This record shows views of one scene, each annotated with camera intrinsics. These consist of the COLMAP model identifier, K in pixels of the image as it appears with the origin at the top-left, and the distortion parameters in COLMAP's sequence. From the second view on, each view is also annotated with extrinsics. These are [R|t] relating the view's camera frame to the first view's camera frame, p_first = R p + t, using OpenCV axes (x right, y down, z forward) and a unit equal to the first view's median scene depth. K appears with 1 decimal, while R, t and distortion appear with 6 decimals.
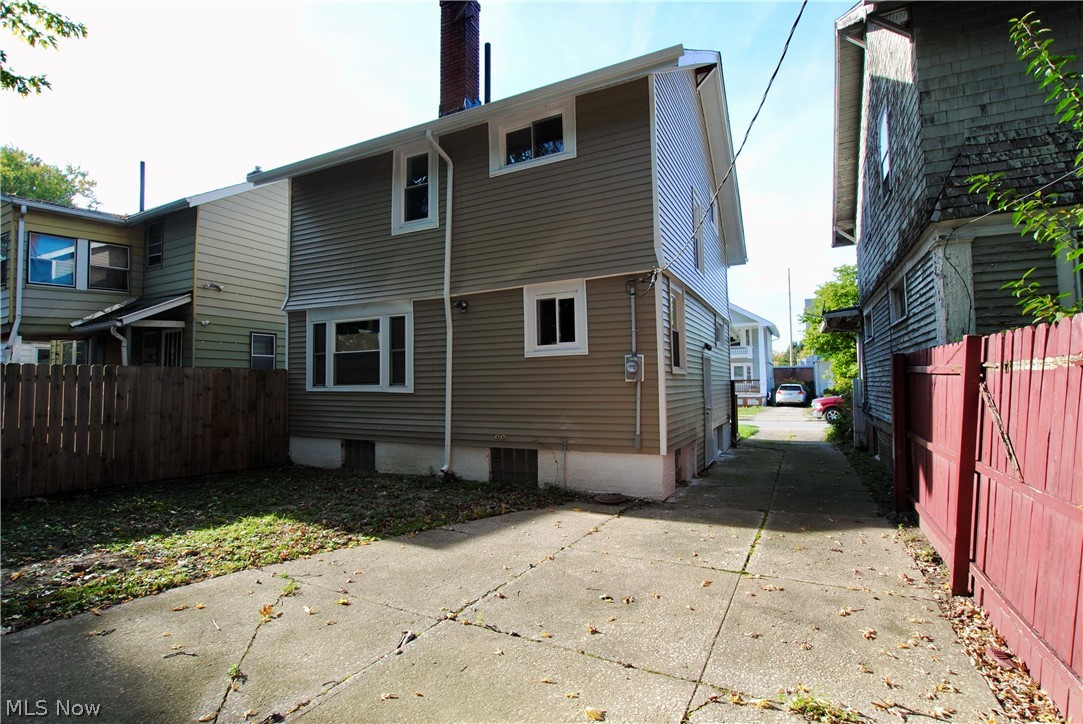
lens RADIAL K [[512.1, 0, 541.5], [0, 512.1, 362.0], [0, 0, 1]] dist [-0.000685, -0.000080]
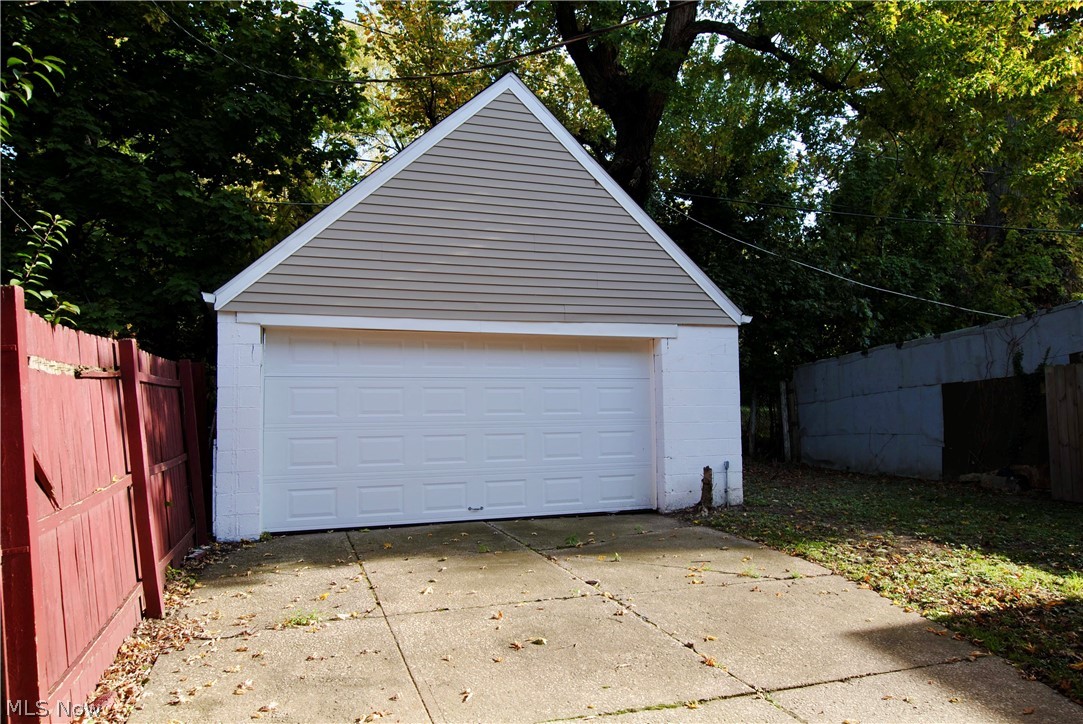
lens RADIAL K [[763.9, 0, 550.4], [0, 763.9, 356.0], [0, 0, 1]] dist [0.011652, 0.008028]
pose [[-0.686264, -0.035642, -0.726479, 0.877243], [0.052259, 0.993801, -0.098123, 0.106622], [0.725473, -0.105303, -0.680148, 1.623826]]
